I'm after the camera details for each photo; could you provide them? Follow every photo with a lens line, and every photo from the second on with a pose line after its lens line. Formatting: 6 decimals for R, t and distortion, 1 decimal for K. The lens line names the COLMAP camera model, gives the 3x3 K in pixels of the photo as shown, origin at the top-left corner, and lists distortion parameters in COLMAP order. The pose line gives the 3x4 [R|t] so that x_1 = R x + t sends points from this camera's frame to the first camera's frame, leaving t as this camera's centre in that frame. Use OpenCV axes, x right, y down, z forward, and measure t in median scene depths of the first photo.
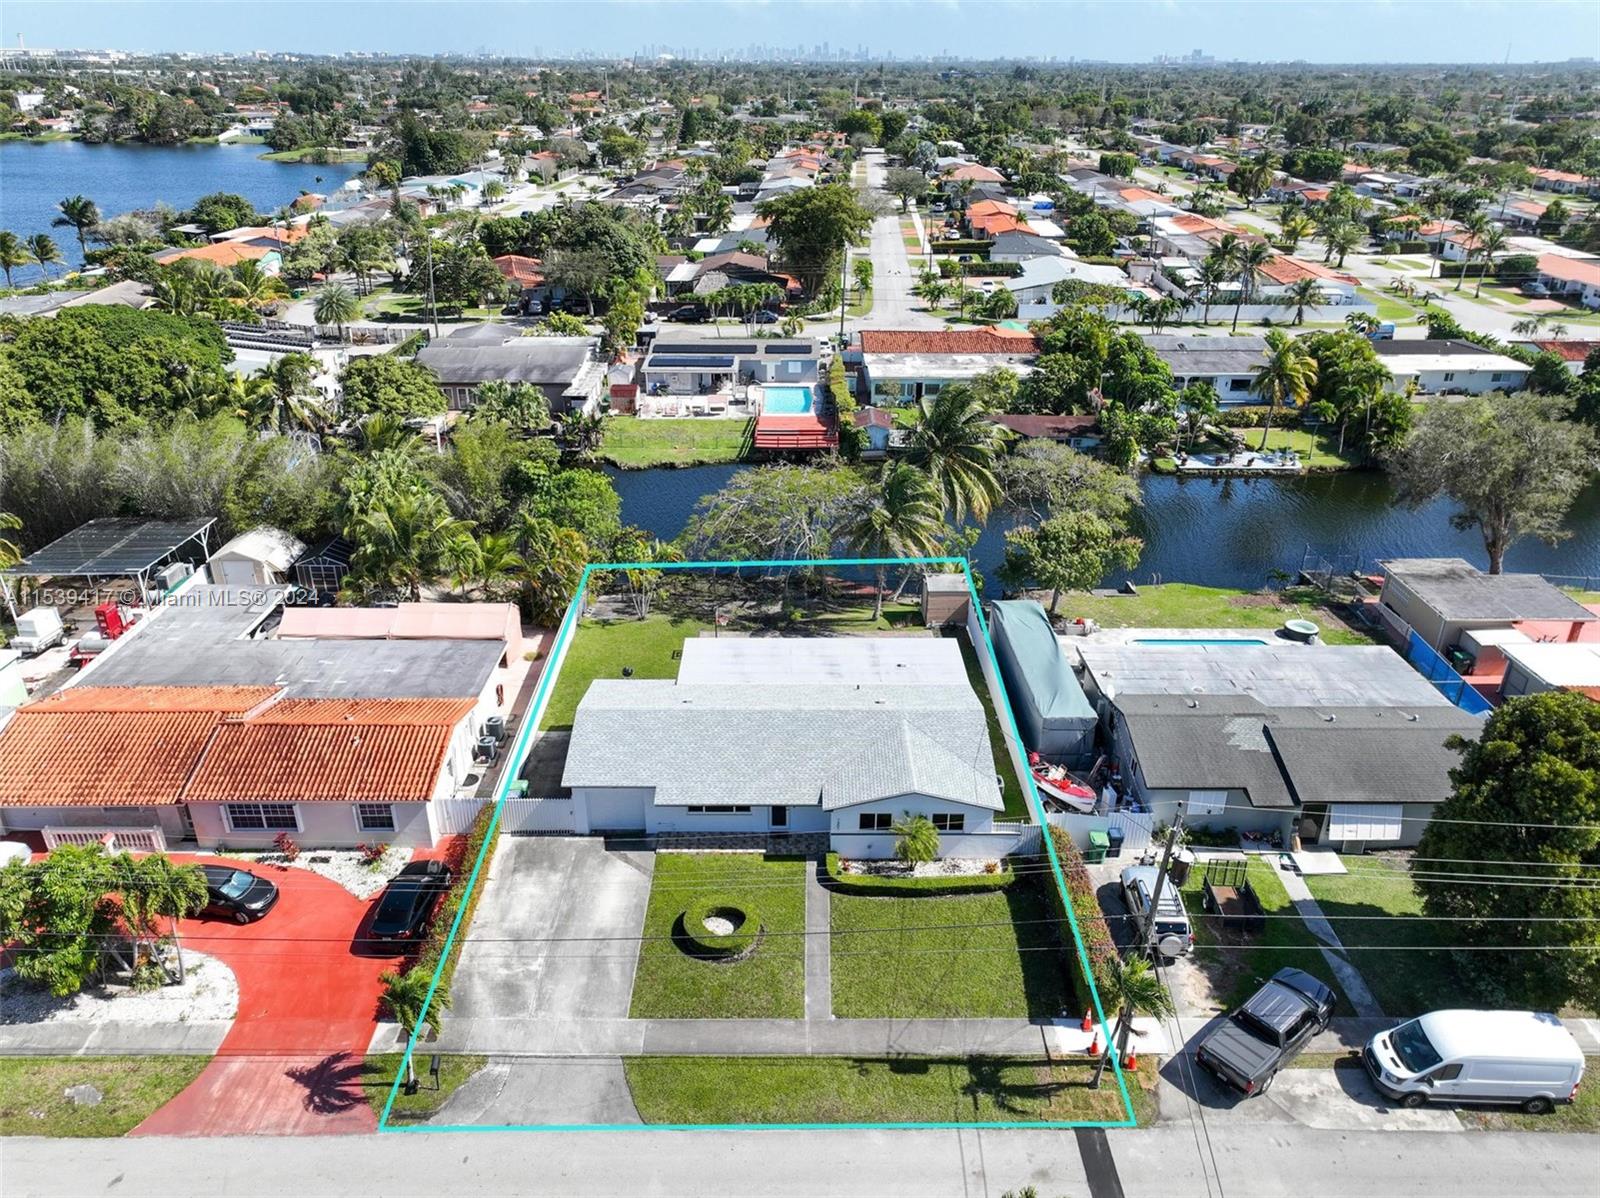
lens RADIAL K [[1126.7, 0, 802.3], [0, 1126.7, 600.2], [0, 0, 1]] dist [0.004041, 0.010808]
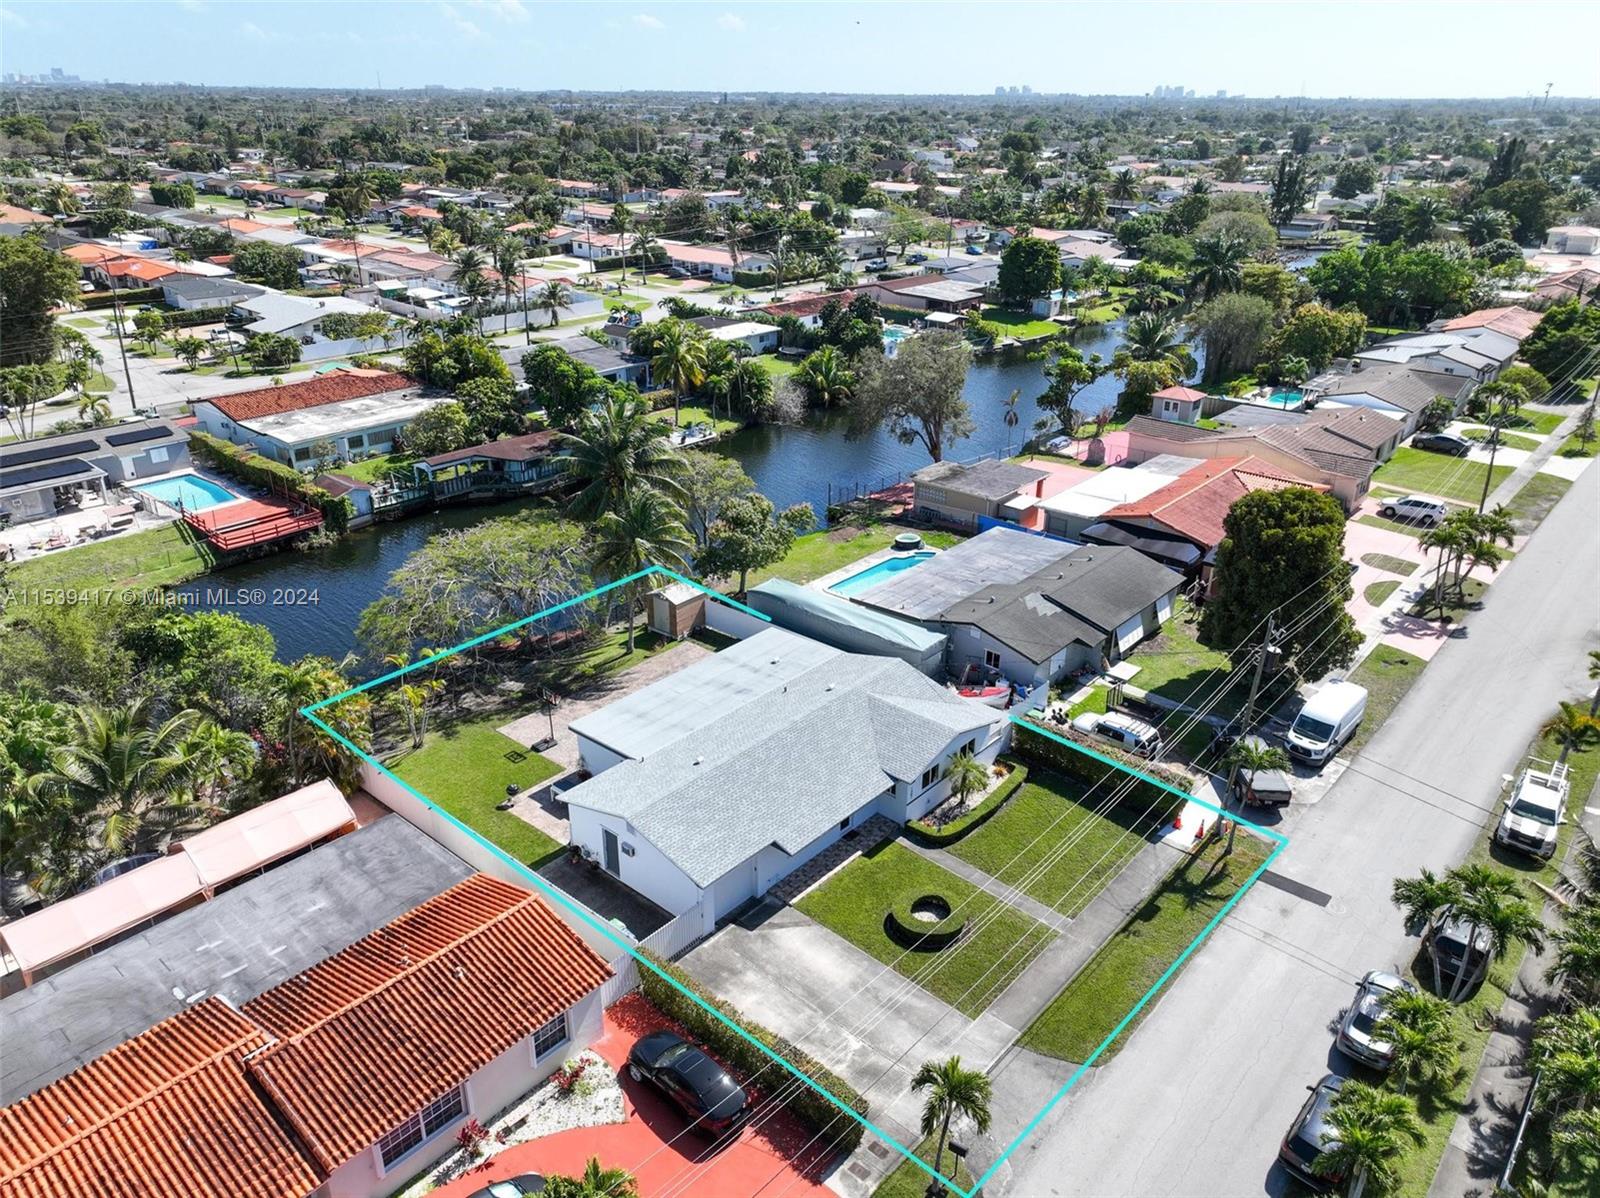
lens RADIAL K [[1126.7, 0, 799.7], [0, 1126.7, 605.0], [0, 0, 1]] dist [0.004041, 0.010808]
pose [[0.663436, -0.311812, 0.680166, -0.586804], [0.320846, 0.939769, 0.117870, -0.106781], [-0.675952, 0.140029, 0.723520, 0.222778]]
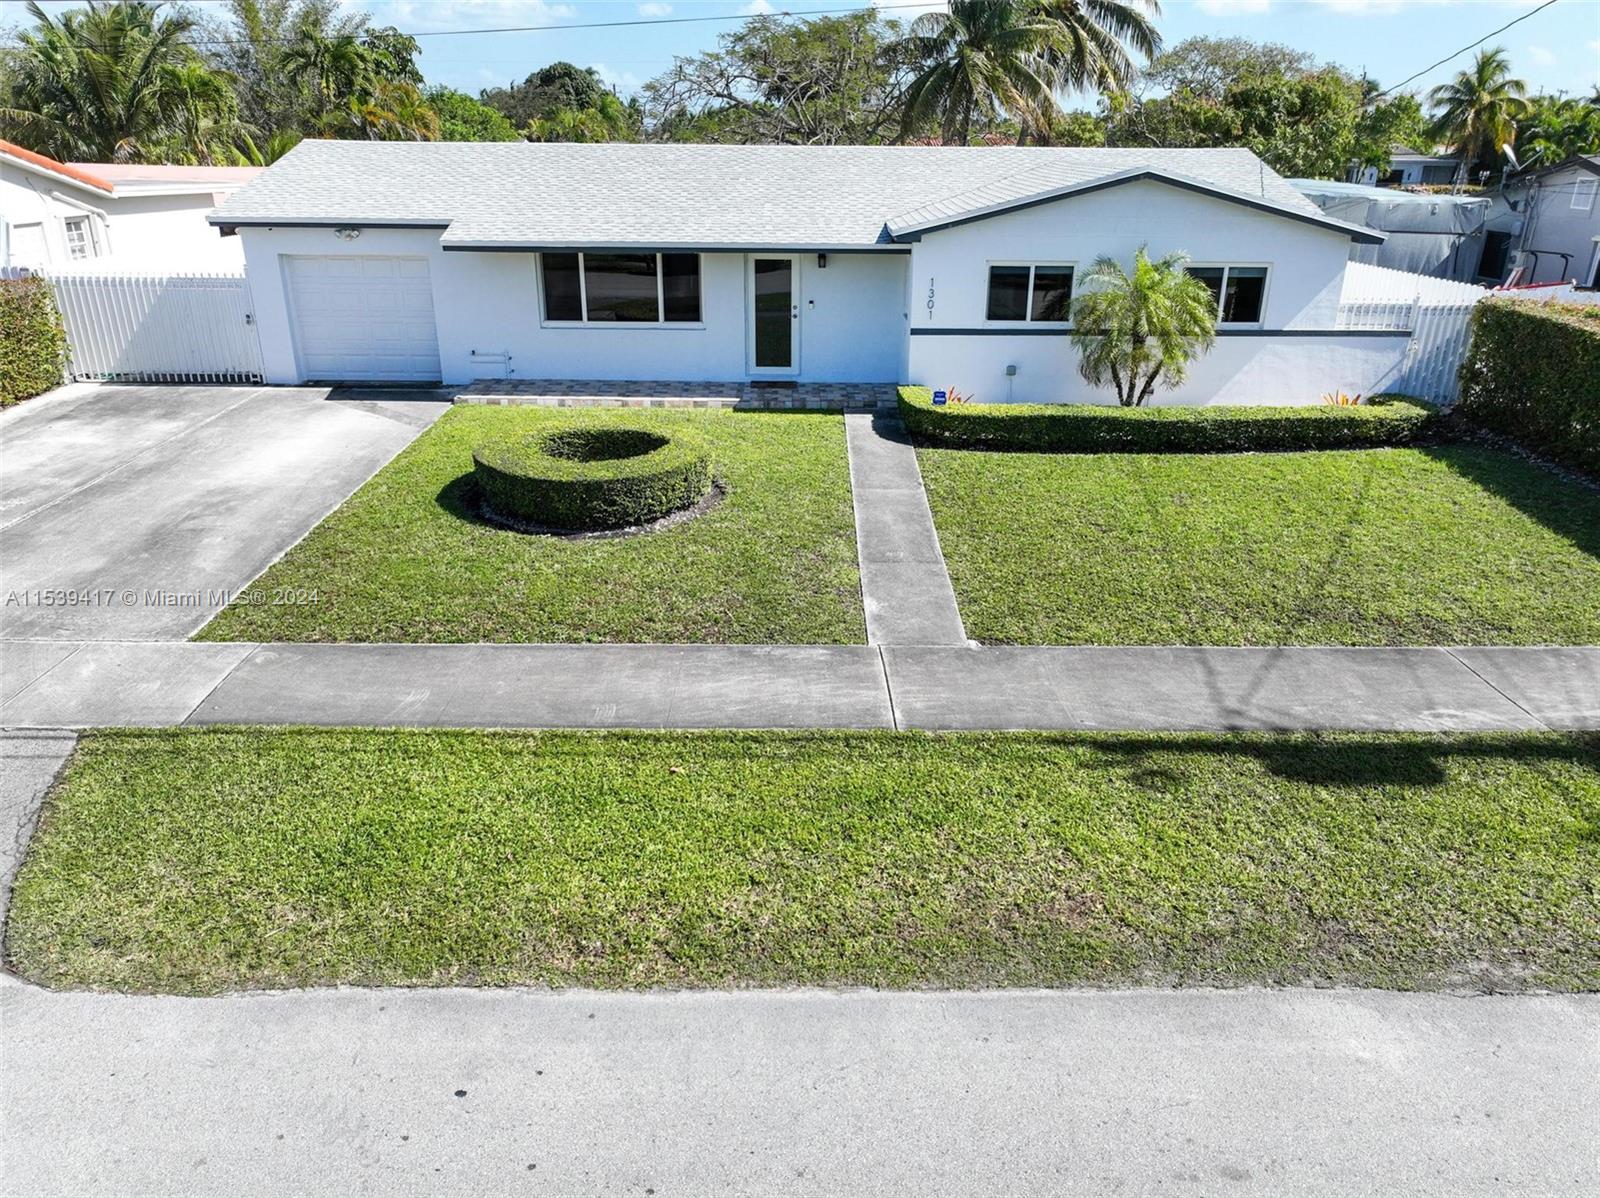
lens RADIAL K [[1126.7, 0, 800.5], [0, 1126.7, 598.1], [0, 0, 1]] dist [0.004041, 0.010808]
pose [[0.999998, 0.001682, 0.001294, -0.009801], [-0.001598, 0.998054, -0.062343, 0.265196], [-0.001397, 0.062341, 0.998054, 0.520352]]
